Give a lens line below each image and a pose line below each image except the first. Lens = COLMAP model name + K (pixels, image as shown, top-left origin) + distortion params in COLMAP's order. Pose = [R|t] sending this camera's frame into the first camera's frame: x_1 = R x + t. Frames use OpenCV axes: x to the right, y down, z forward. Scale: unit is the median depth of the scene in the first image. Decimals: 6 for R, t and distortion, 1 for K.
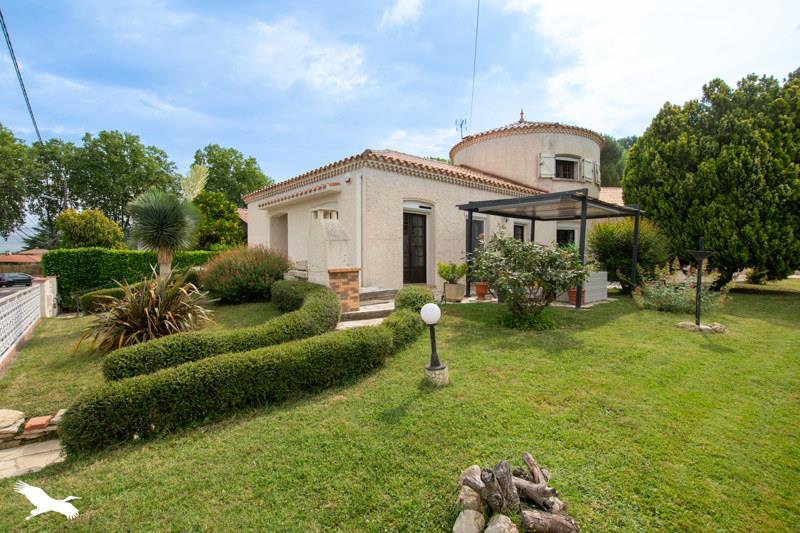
lens RADIAL K [[378.2, 0, 398.9], [0, 378.2, 266.3], [0, 0, 1]] dist [0.001891, -0.000507]
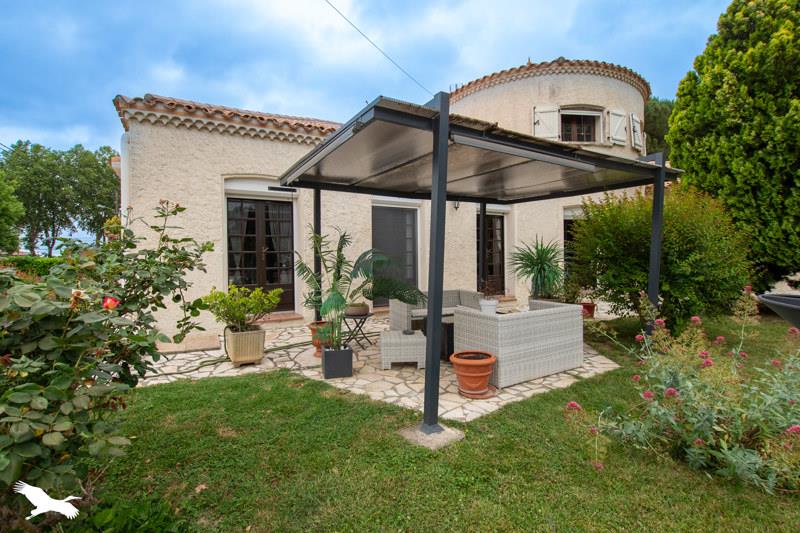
lens RADIAL K [[359.9, 0, 401.7], [0, 359.9, 266.3], [0, 0, 1]] dist [-0.014599, 0.003033]
pose [[0.980151, -0.009564, -0.198023, 0.322931], [0.010324, 0.999943, 0.002805, -0.026985], [0.197985, -0.004794, 0.980193, 0.407556]]
